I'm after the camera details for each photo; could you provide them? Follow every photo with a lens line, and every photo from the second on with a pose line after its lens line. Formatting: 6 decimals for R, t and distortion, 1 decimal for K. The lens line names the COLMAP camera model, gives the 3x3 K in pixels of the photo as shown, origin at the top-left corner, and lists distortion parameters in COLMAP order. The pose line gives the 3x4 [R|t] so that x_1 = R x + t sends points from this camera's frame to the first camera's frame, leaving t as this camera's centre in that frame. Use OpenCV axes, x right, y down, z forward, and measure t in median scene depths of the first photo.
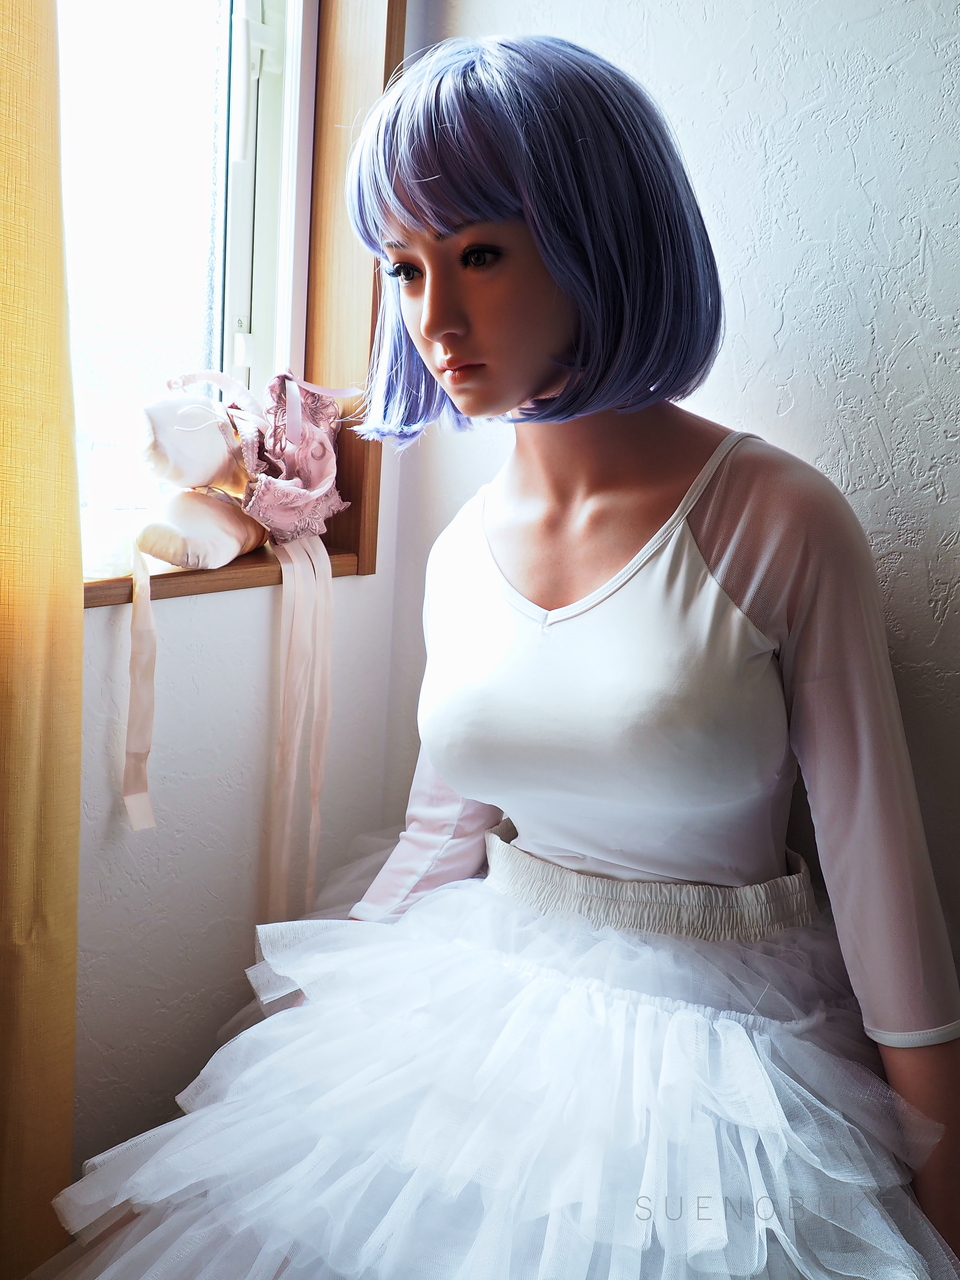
lens RADIAL K [[1222.6, 0, 484.4], [0, 1222.6, 641.0], [0, 0, 1]] dist [-0.033706, 0.012101]
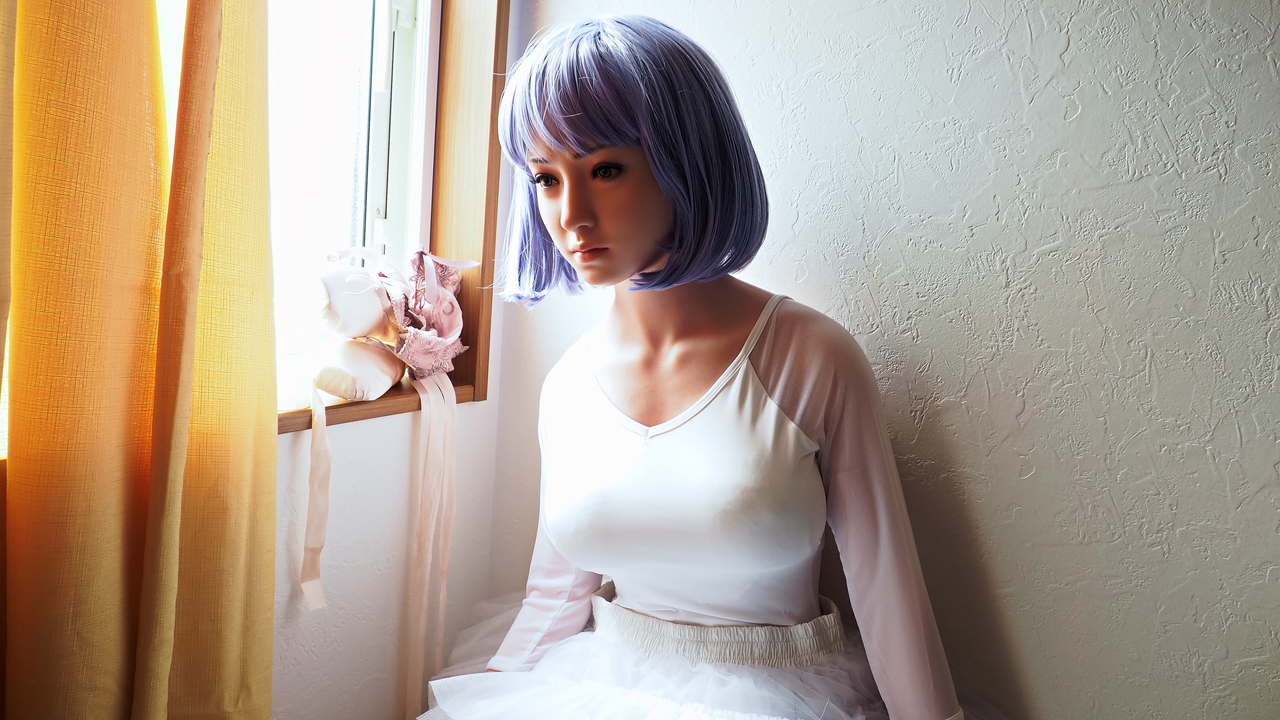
lens RADIAL K [[918.8, 0, 643.4], [0, 918.8, 361.3], [0, 0, 1]] dist [-0.028934, -0.000237]
pose [[0.985486, -0.018009, 0.168796, -0.116935], [0.032206, 0.996132, -0.081749, -0.013503], [-0.166671, 0.085999, 0.982255, -0.001929]]
